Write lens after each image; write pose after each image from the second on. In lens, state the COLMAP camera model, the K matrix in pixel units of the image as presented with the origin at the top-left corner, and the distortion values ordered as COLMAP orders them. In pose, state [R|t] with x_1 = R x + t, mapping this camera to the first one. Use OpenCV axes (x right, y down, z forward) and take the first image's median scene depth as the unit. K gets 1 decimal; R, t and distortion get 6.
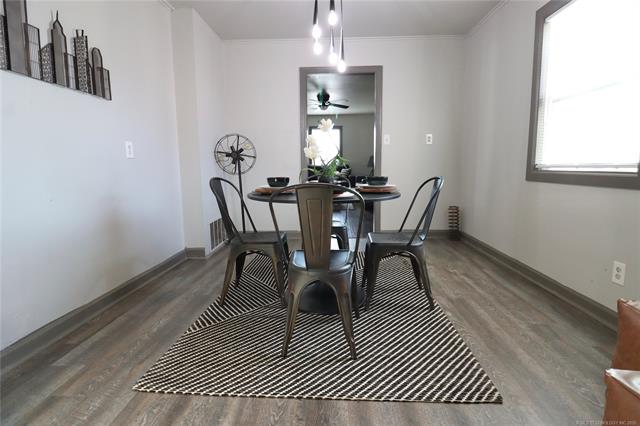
lens RADIAL K [[325.1, 0, 322.4], [0, 325.1, 200.1], [0, 0, 1]] dist [0.001994, -0.000738]
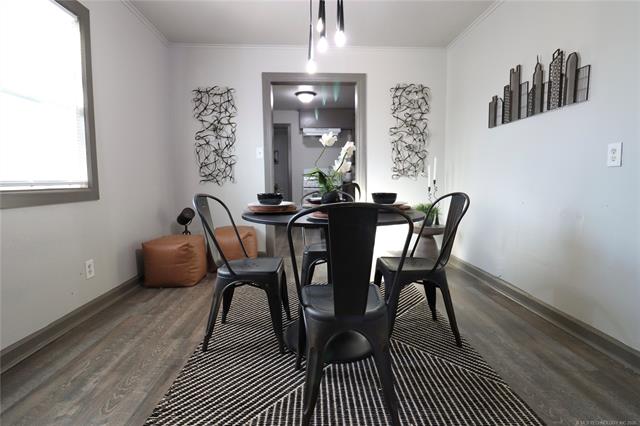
lens RADIAL K [[325.1, 0, 322.4], [0, 325.1, 200.1], [0, 0, 1]] dist [0.001994, -0.000738]
pose [[-0.996545, 0.015331, -0.081628, 0.113147], [0.001534, 0.986046, 0.166466, -0.214336], [0.083041, 0.165765, -0.982663, 2.017160]]
